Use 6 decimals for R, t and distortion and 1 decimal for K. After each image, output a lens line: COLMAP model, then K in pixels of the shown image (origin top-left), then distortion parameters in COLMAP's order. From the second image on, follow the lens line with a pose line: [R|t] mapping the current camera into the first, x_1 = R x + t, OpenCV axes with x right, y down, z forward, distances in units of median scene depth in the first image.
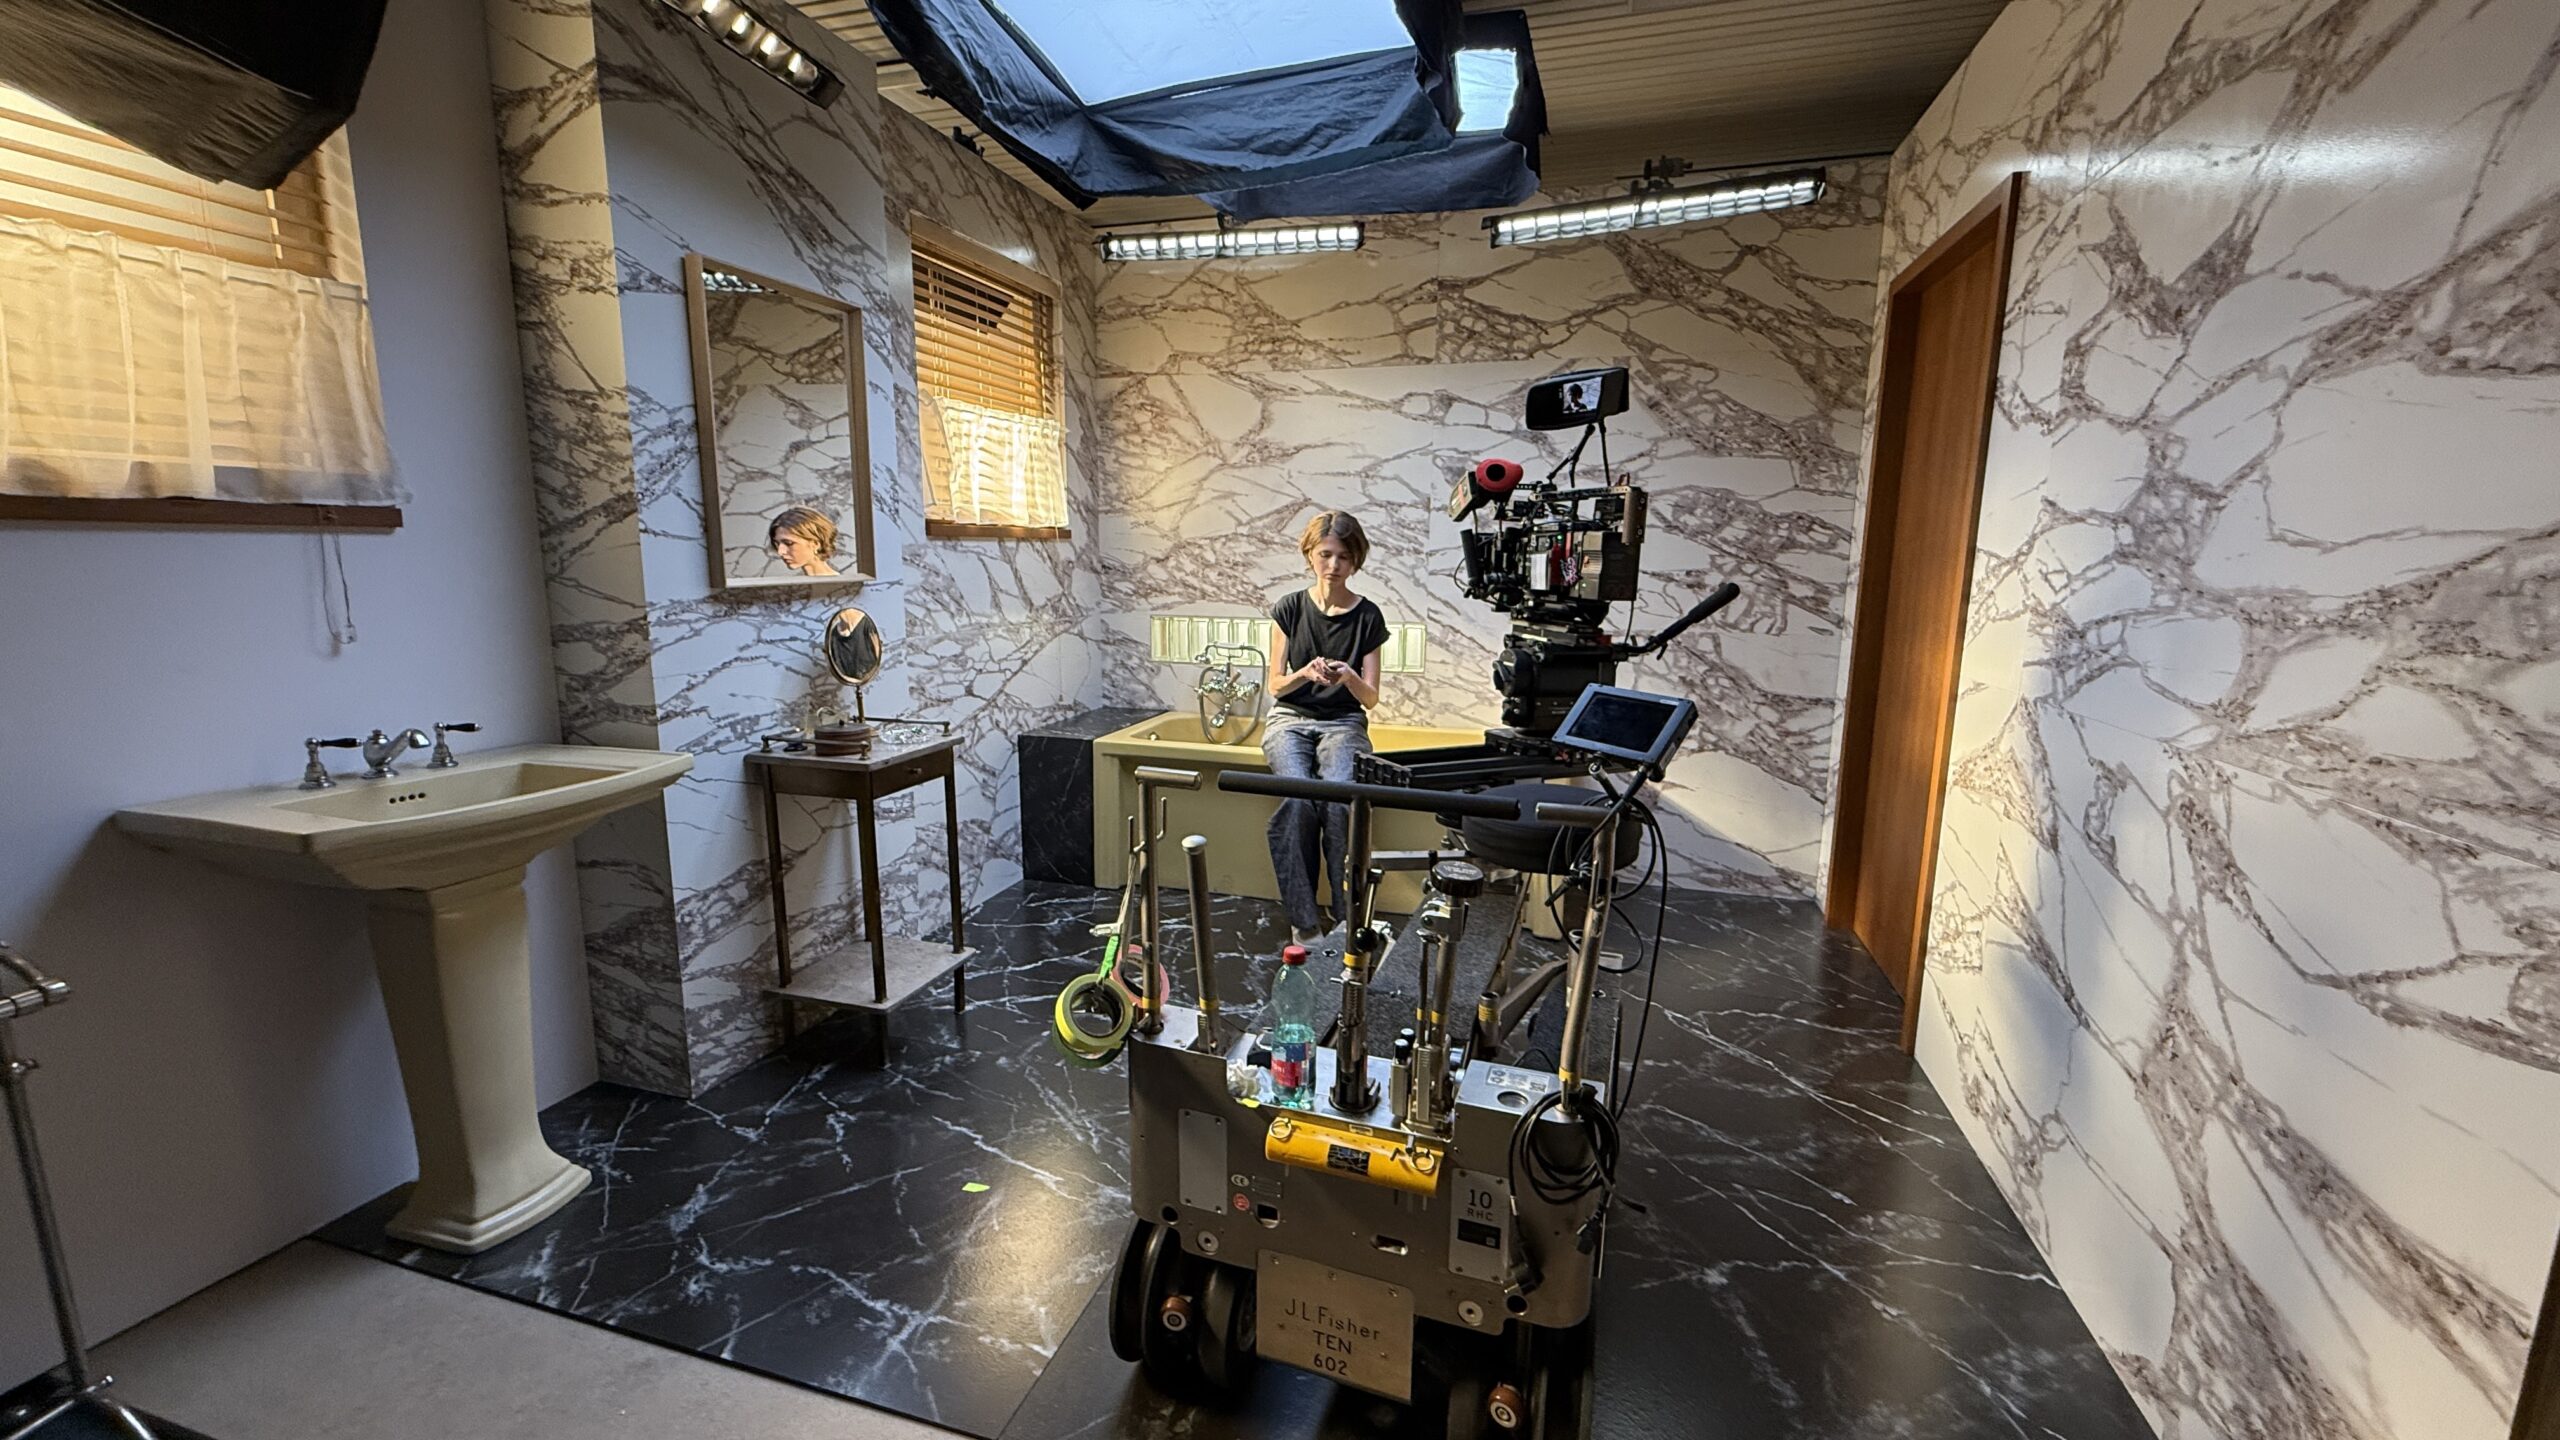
lens RADIAL K [[1022.0, 0, 1280.0], [0, 1022.0, 720.0], [0, 0, 1]] dist [0.001585, -0.002816]
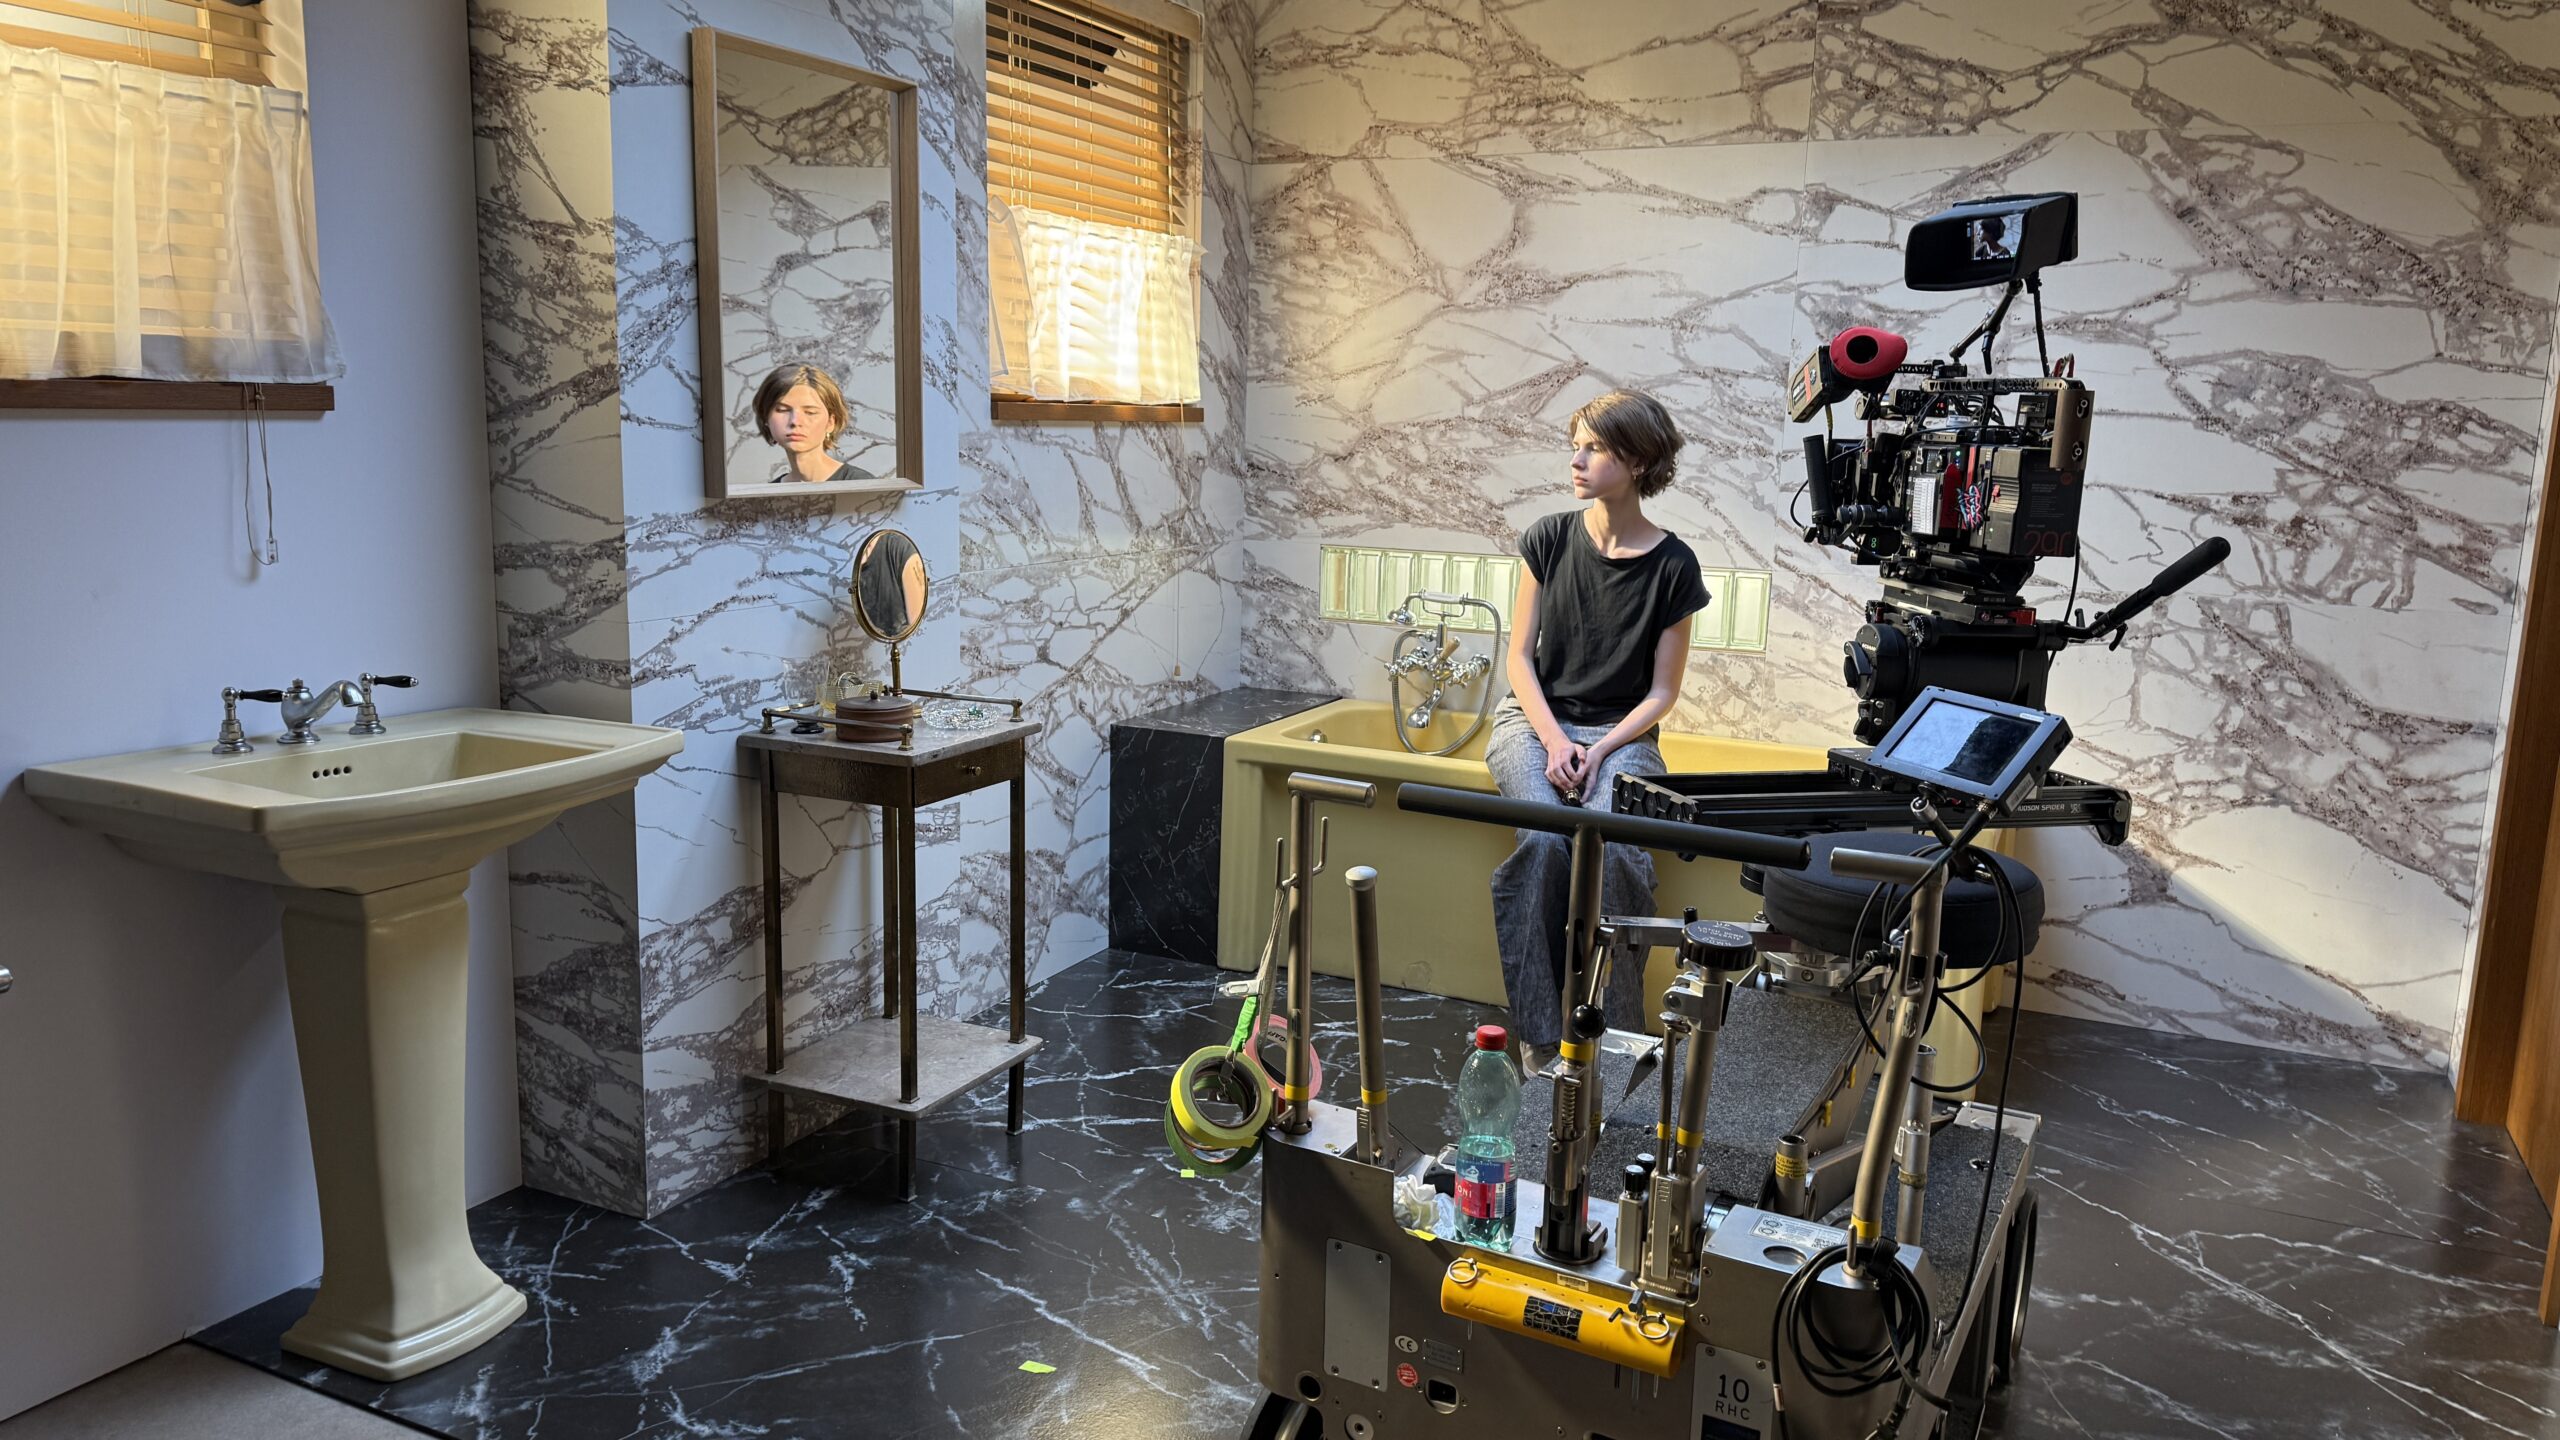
lens RADIAL K [[1834.6, 0, 1280.0], [0, 1834.6, 720.0], [0, 0, 1]] dist [0.133299, -0.181184]
pose [[0.988529, 0.043498, -0.144635, 0.022074], [-0.043055, 0.999053, 0.006193, -0.000448], [0.144767, 0.000105, 0.989466, -0.163457]]
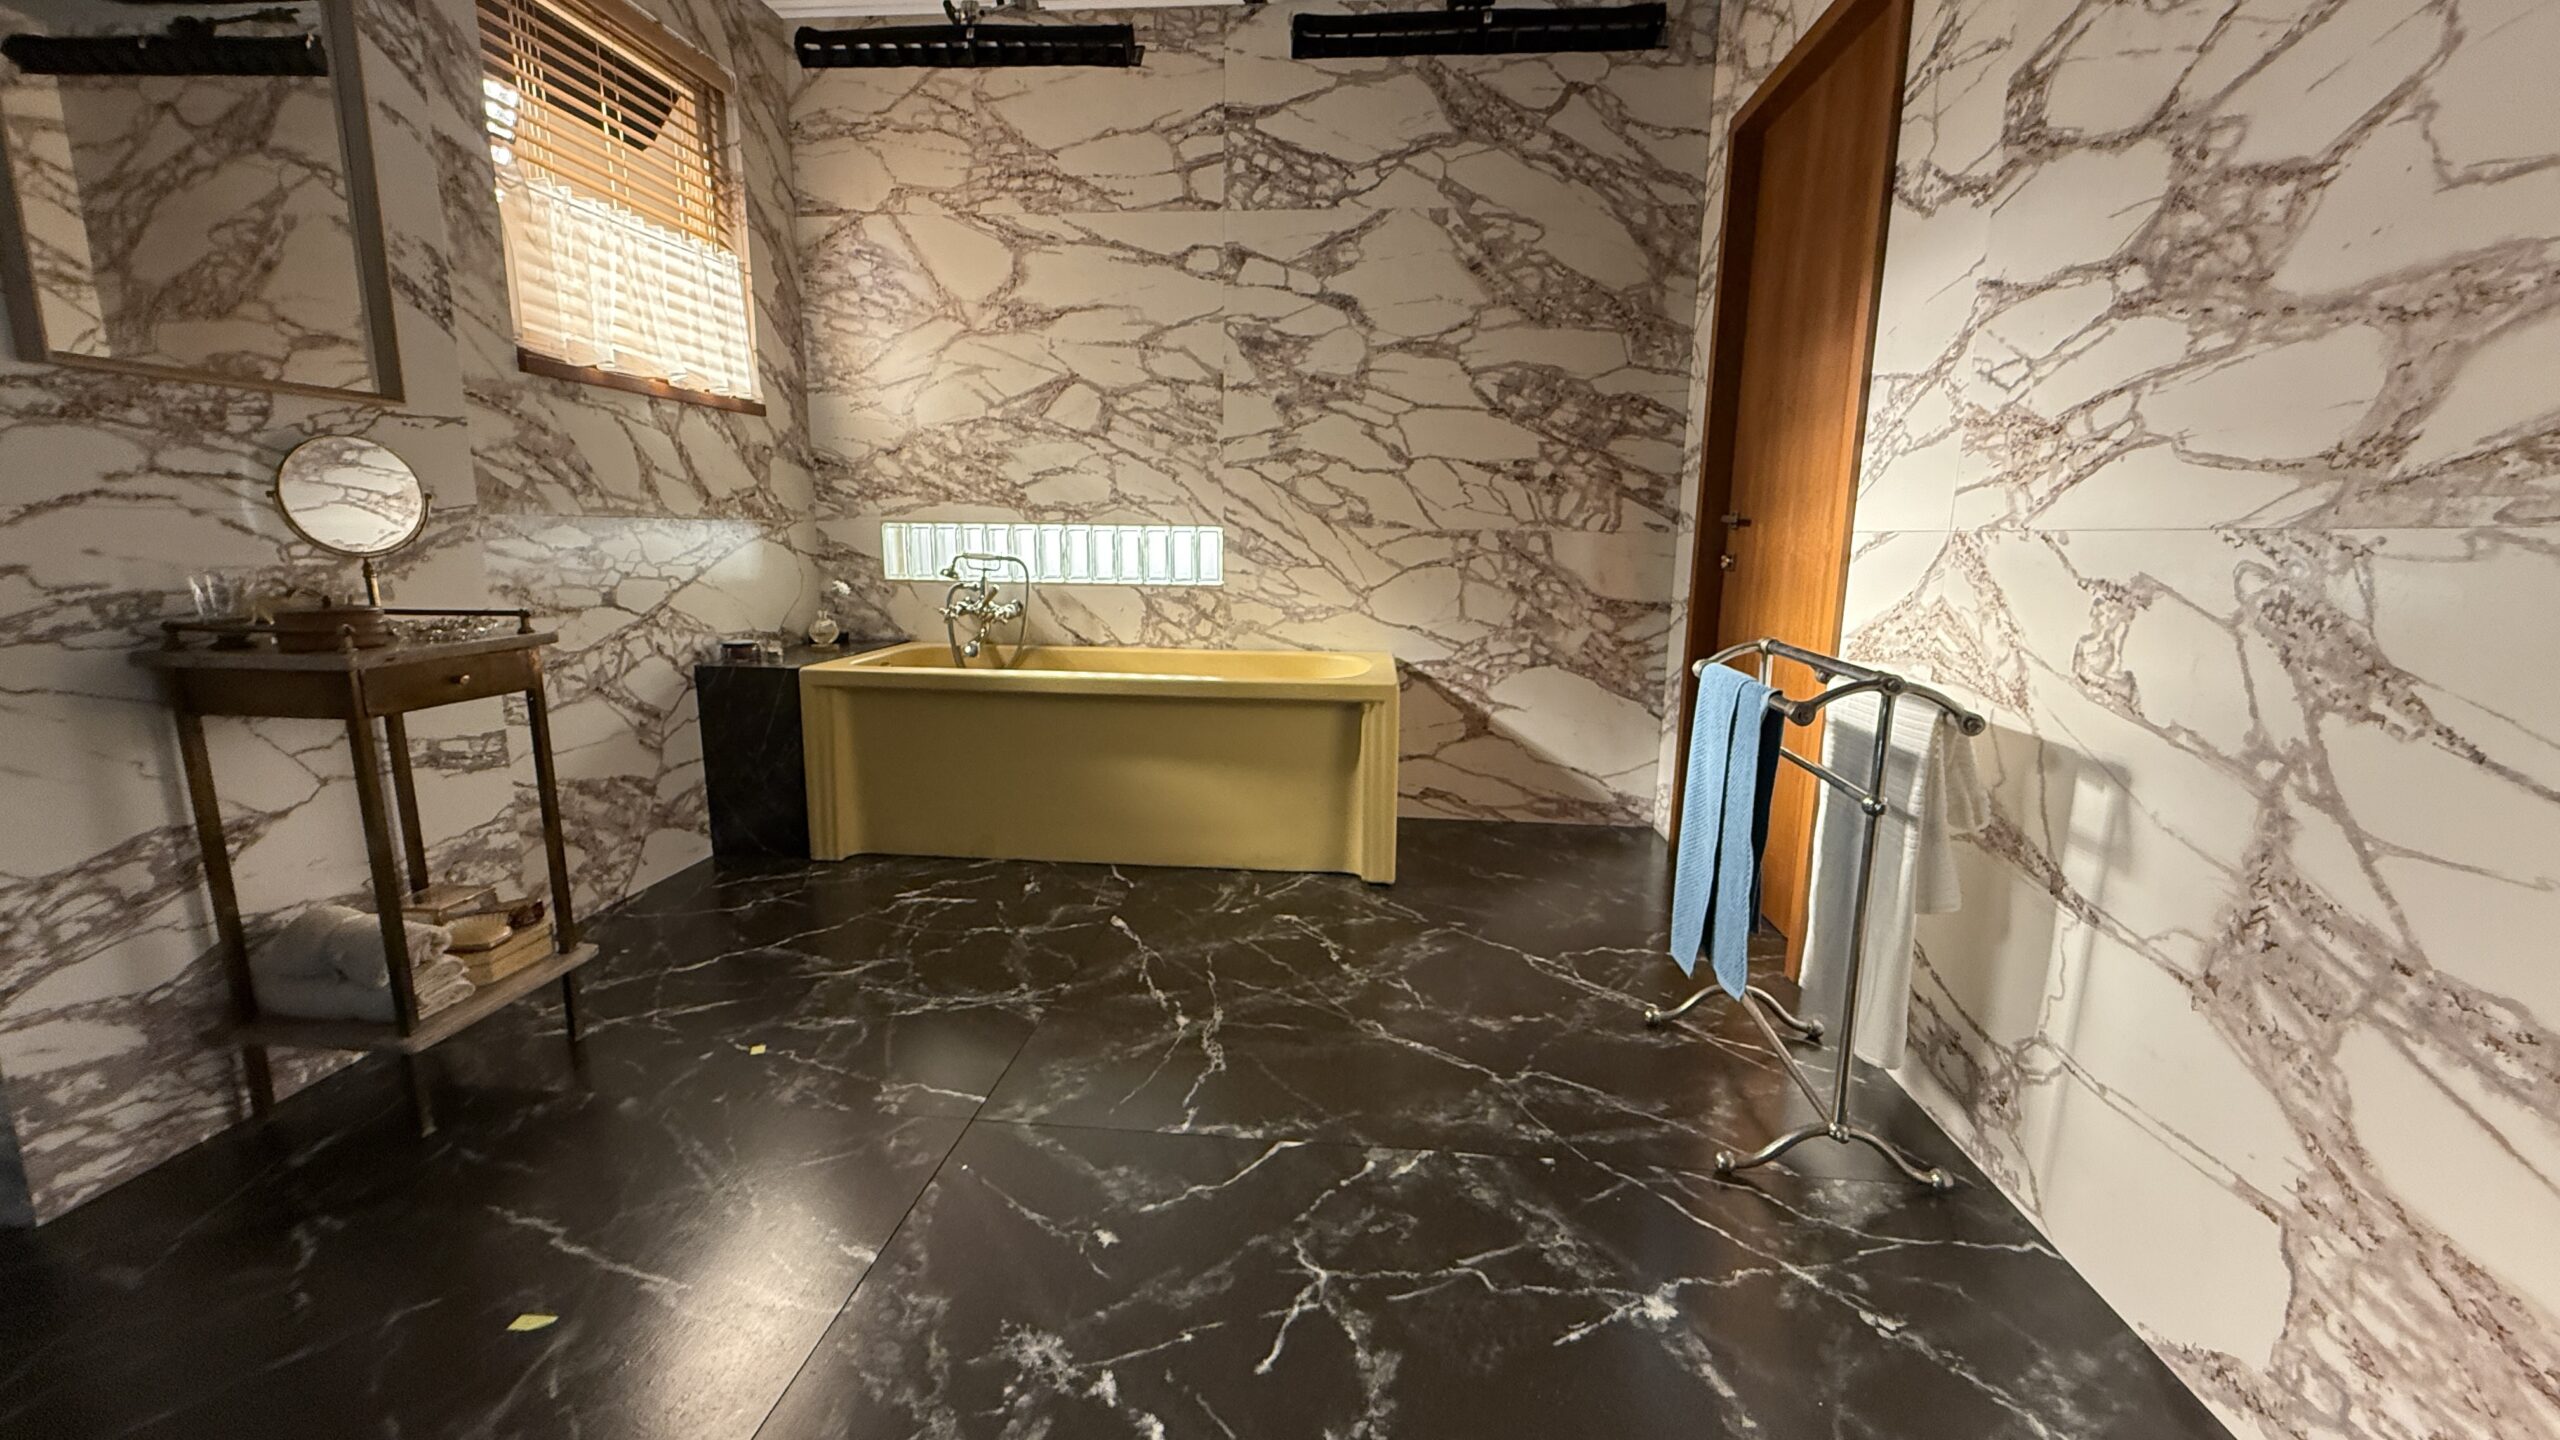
lens RADIAL K [[1022.0, 0, 1280.0], [0, 1022.0, 720.0], [0, 0, 1]] dist [0.001585, -0.002816]
pose [[0.979459, -0.033769, 0.198795, 0.019901], [0.030168, 0.999322, 0.021119, 0.060954], [-0.199373, -0.014688, 0.979813, 0.199280]]
